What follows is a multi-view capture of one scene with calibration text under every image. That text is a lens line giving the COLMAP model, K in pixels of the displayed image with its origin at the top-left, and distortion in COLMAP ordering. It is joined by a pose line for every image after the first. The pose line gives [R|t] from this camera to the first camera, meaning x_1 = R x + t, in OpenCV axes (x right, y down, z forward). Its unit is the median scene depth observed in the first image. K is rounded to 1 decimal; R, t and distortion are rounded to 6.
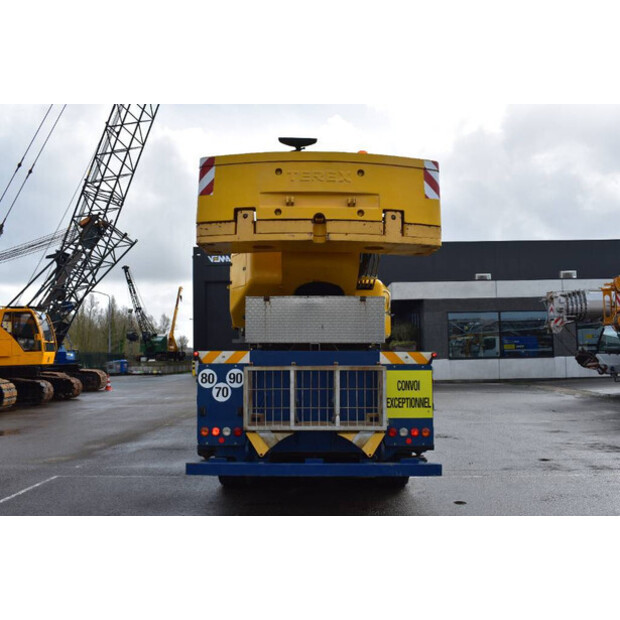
lens RADIAL K [[577.3, 0, 310.0], [0, 577.3, 310.0], [0, 0, 1]] dist [-0.056167, -0.000535]
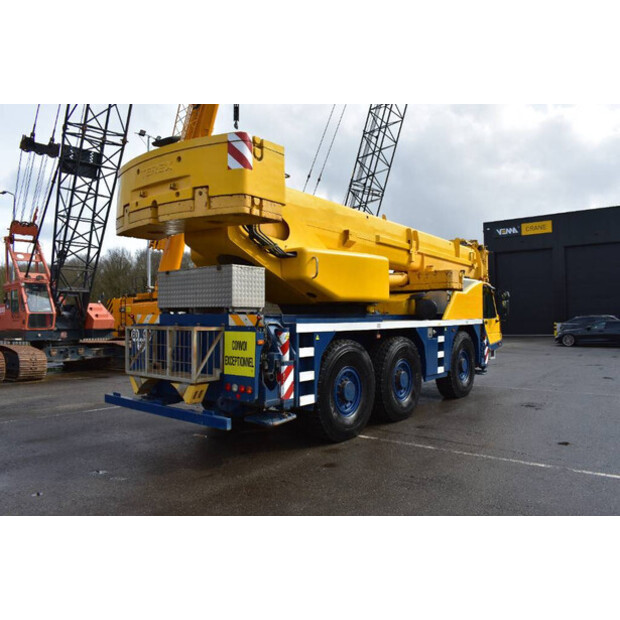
lens RADIAL K [[493.0, 0, 310.0], [0, 493.0, 310.0], [0, 0, 1]] dist [-0.083845, -0.001881]
pose [[0.787342, -0.007888, -0.616466, 0.869488], [0.043600, 0.998127, 0.042913, 0.031212], [0.614972, -0.060666, 0.786212, 0.369183]]
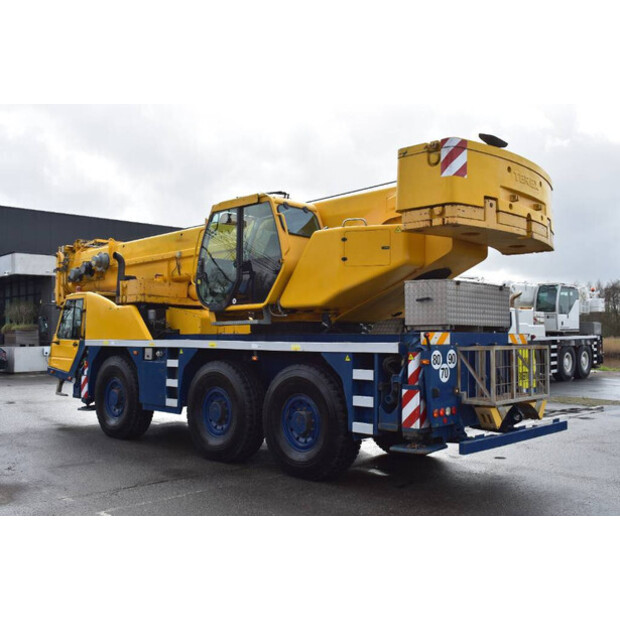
lens RADIAL K [[639.1, 0, 310.0], [0, 639.1, 310.0], [0, 0, 1]] dist [-0.087665, 0.006181]
pose [[0.698594, 0.036850, 0.714569, -1.143561], [-0.055916, 0.998430, 0.003177, 0.043772], [-0.713330, -0.042175, 0.699558, 0.405369]]
